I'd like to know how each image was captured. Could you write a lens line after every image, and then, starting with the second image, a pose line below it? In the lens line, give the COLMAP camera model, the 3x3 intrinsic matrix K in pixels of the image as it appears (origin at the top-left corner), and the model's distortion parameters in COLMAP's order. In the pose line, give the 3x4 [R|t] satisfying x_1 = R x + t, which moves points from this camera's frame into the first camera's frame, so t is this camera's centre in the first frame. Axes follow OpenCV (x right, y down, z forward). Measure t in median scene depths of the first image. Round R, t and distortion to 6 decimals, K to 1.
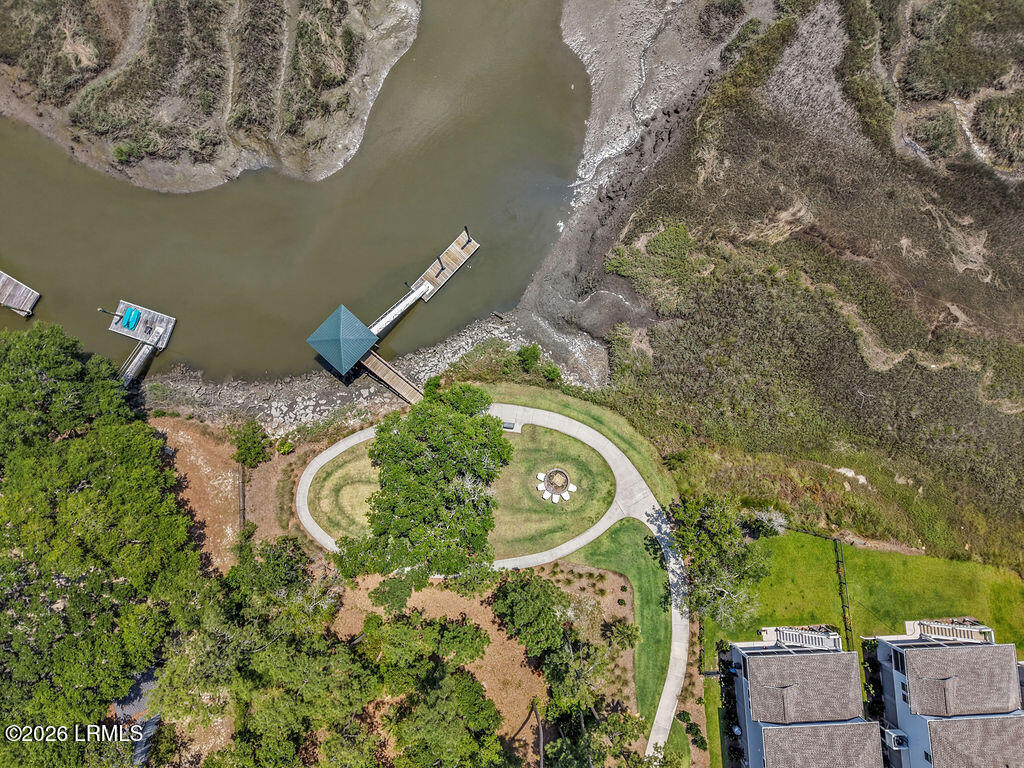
lens RADIAL K [[714.1, 0, 512.0], [0, 714.1, 384.0], [0, 0, 1]] dist [0.038904, -0.001148]
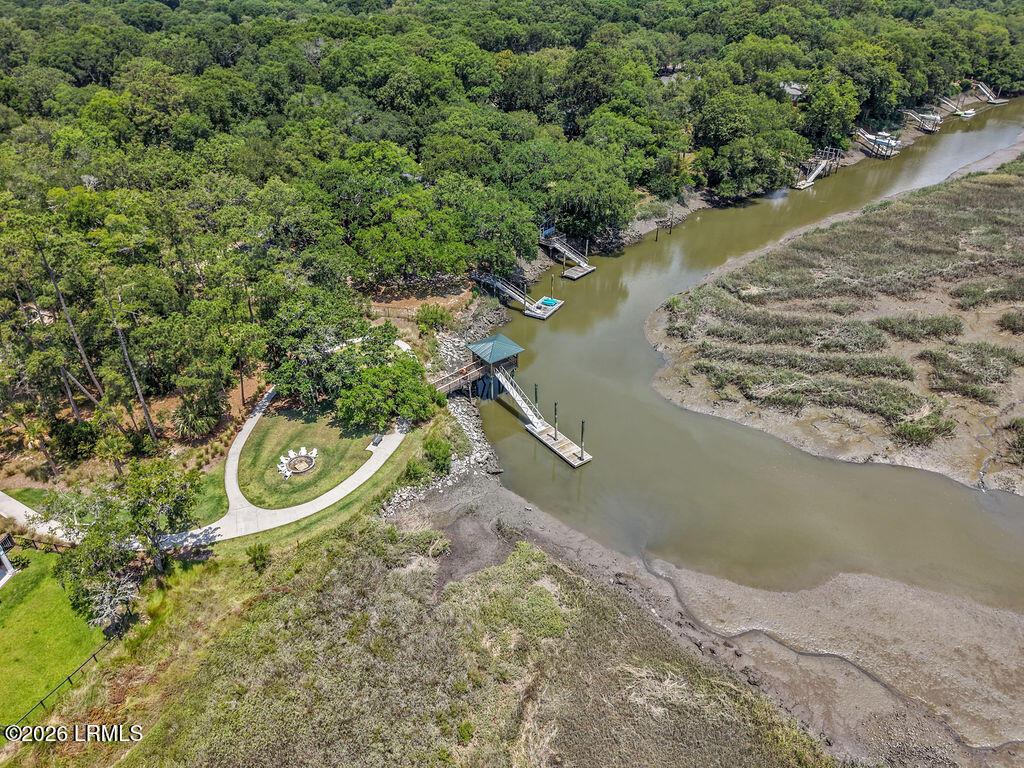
lens RADIAL K [[714.1, 0, 512.0], [0, 714.1, 384.0], [0, 0, 1]] dist [0.038904, -0.001148]
pose [[-0.202600, 0.490604, -0.847503, 0.740750], [-0.974636, -0.017005, 0.223149, -0.334520], [0.095066, 0.871217, 0.481606, 0.473801]]
